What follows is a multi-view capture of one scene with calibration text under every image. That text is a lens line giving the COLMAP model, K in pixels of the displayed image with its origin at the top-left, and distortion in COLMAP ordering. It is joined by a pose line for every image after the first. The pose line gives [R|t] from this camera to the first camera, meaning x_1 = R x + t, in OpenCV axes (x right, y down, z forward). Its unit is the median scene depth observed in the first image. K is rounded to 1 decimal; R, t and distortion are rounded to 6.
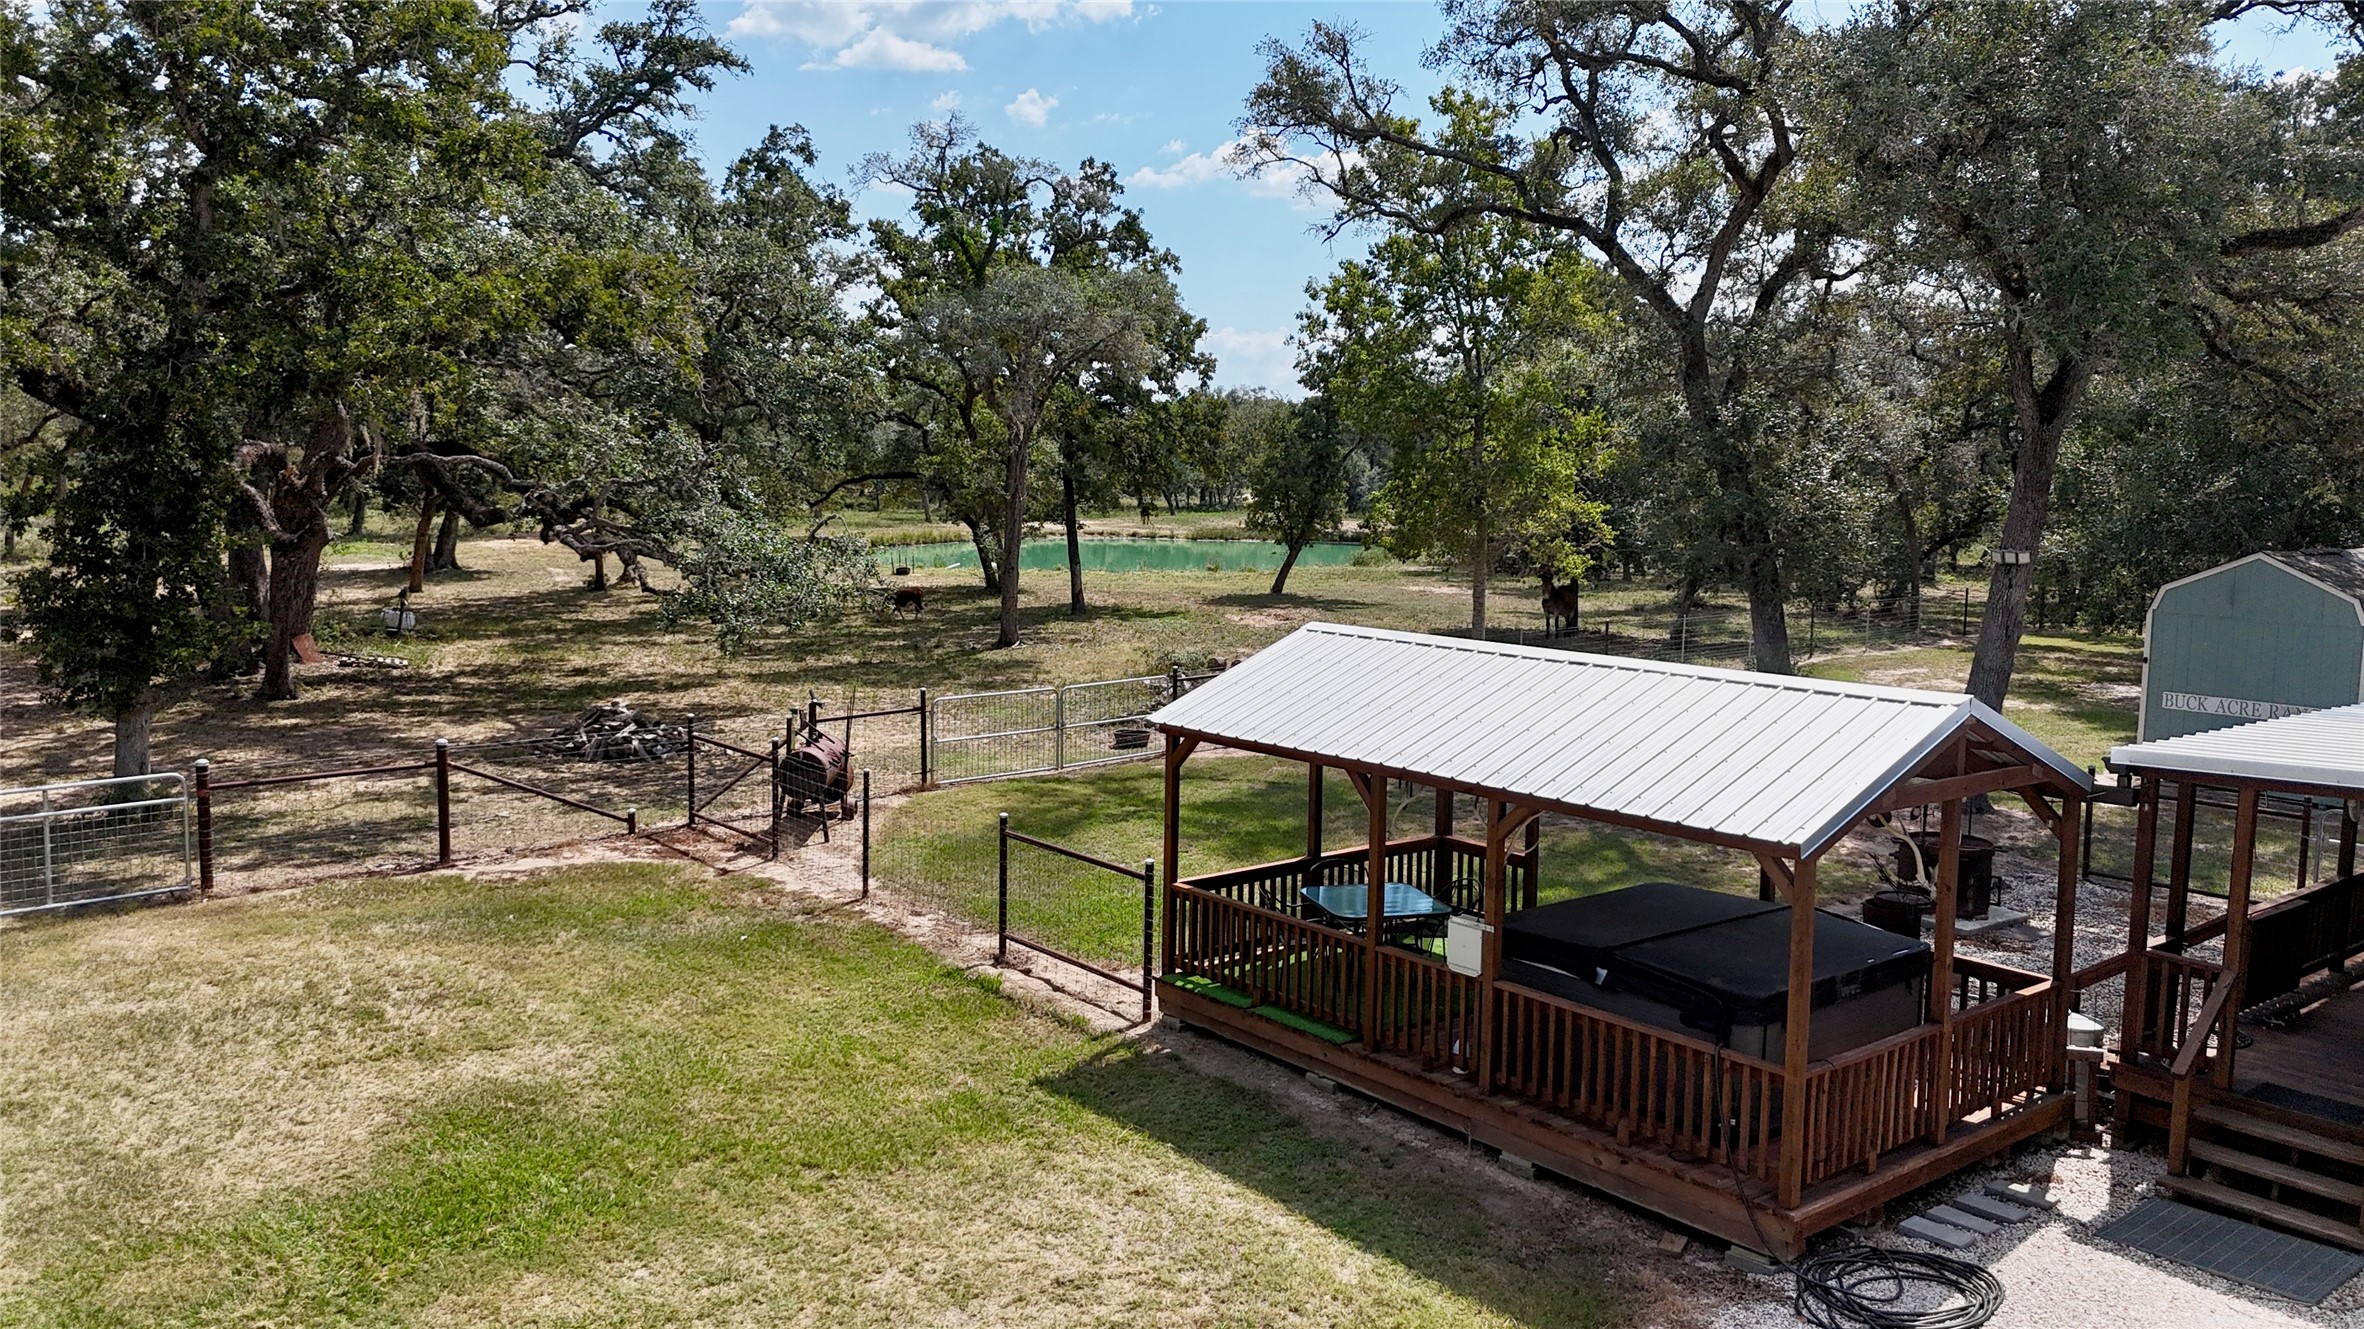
lens RADIAL K [[1743.8, 0, 1182.0], [0, 1743.8, 664.5], [0, 0, 1]] dist [0.061181, -0.046042]
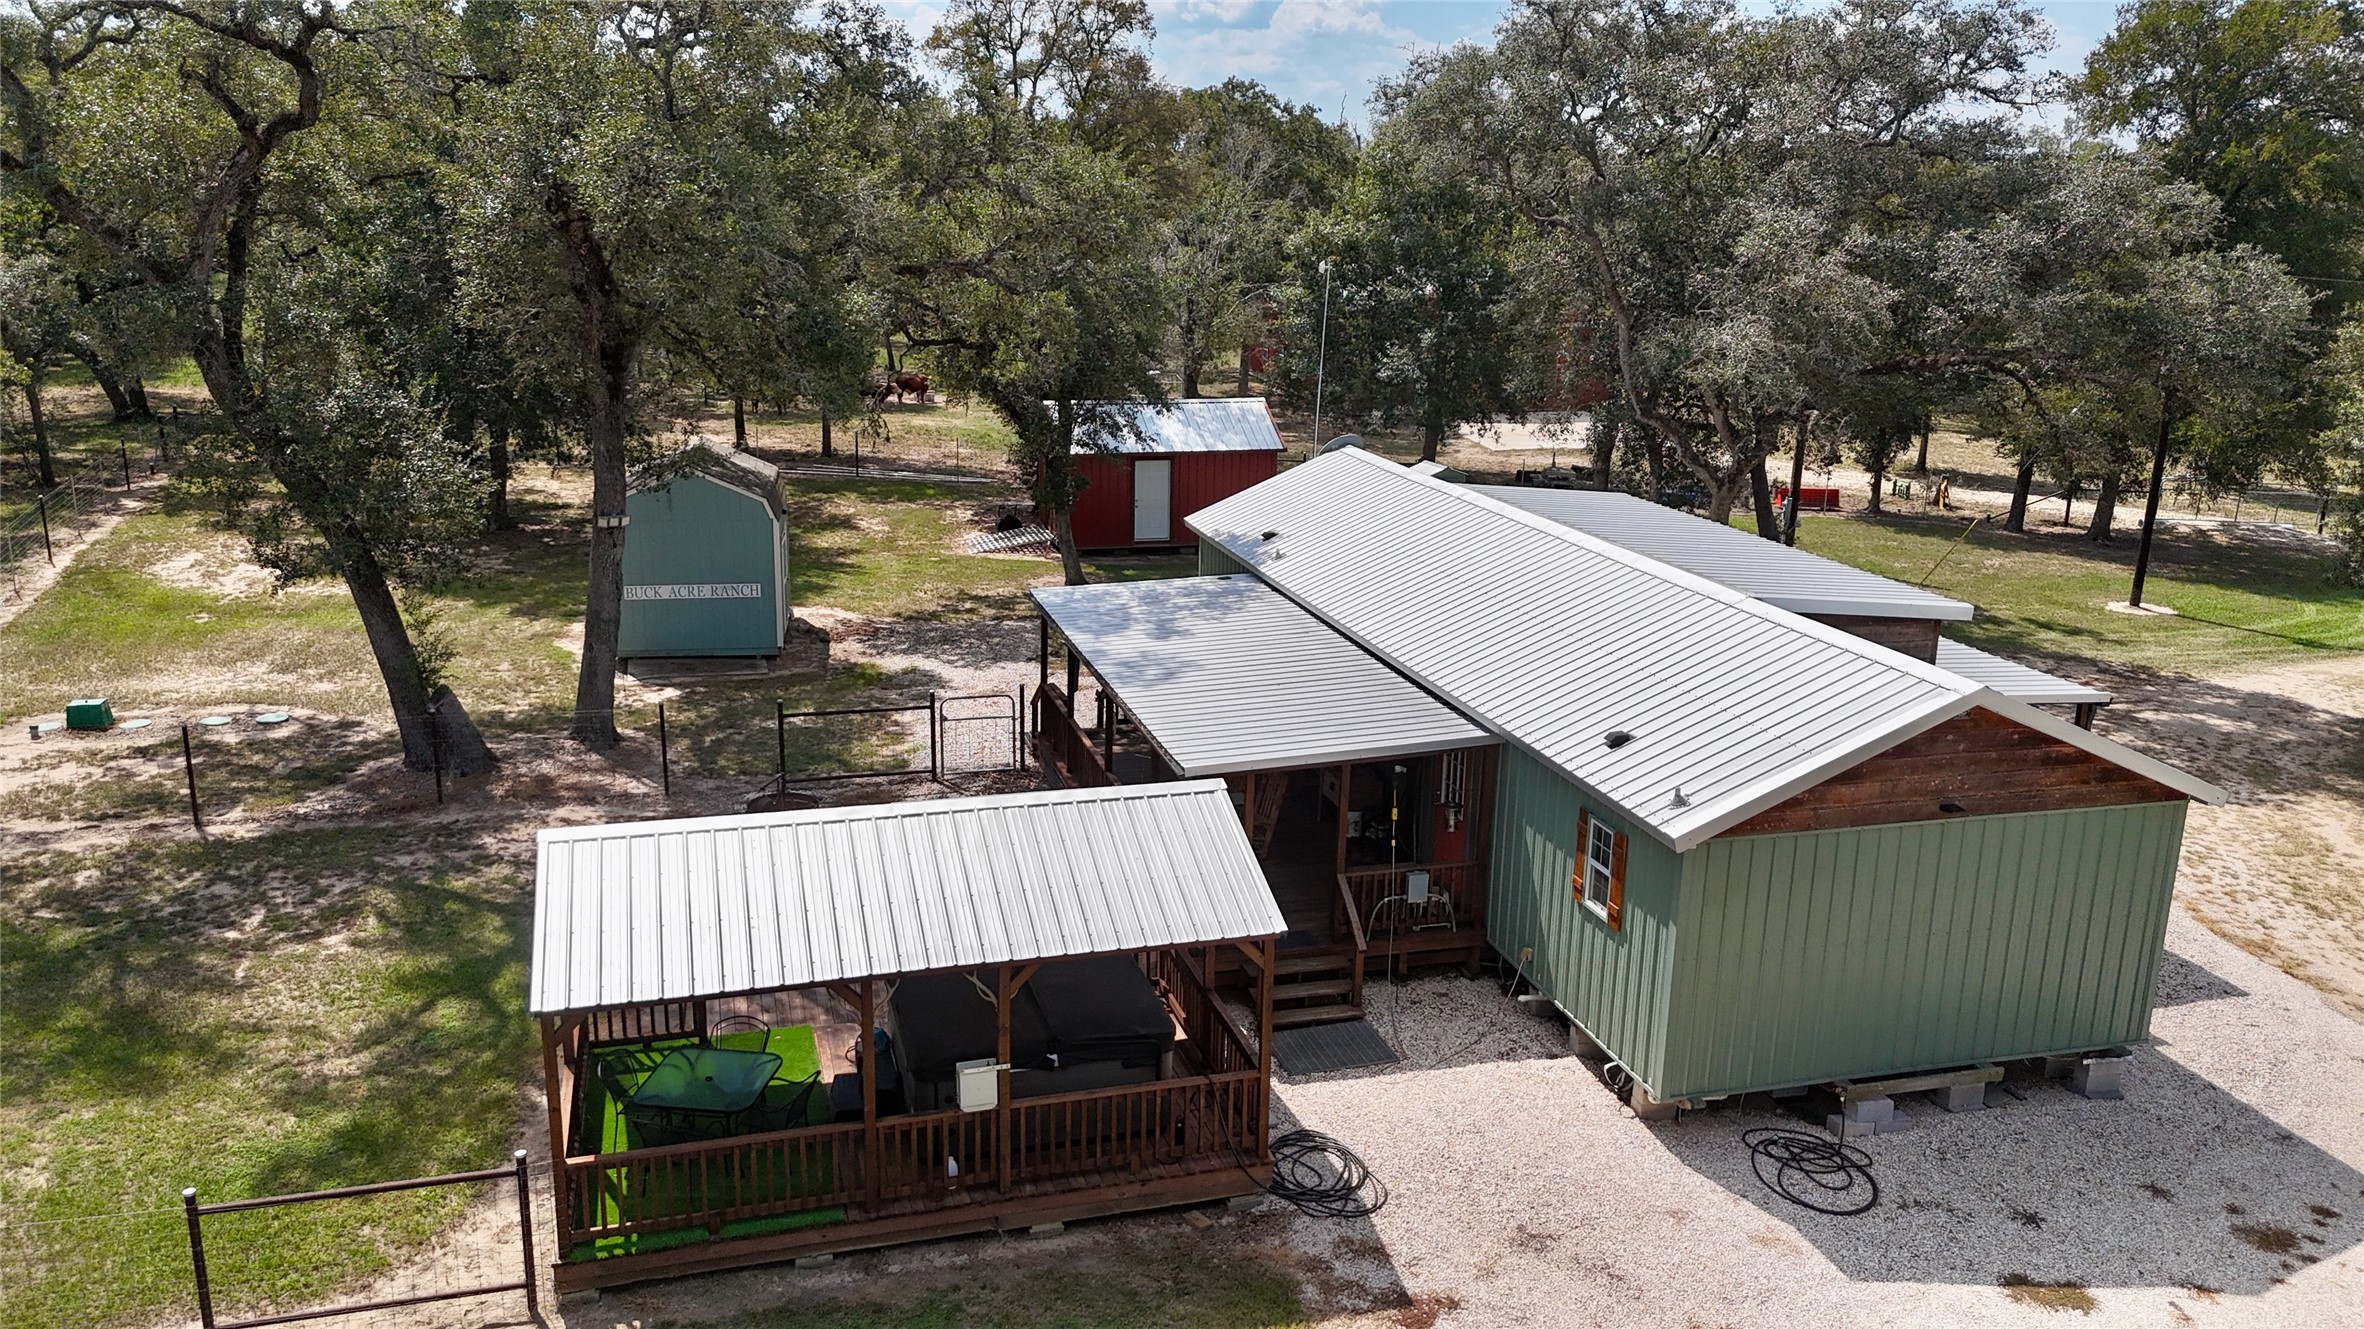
lens RADIAL K [[1743.8, 0, 1182.0], [0, 1743.8, 664.5], [0, 0, 1]] dist [0.061181, -0.046042]
pose [[0.402295, -0.244735, 0.882193, -0.762782], [0.090322, 0.969516, 0.227771, -0.375417], [-0.911044, -0.011950, 0.412136, 0.397281]]
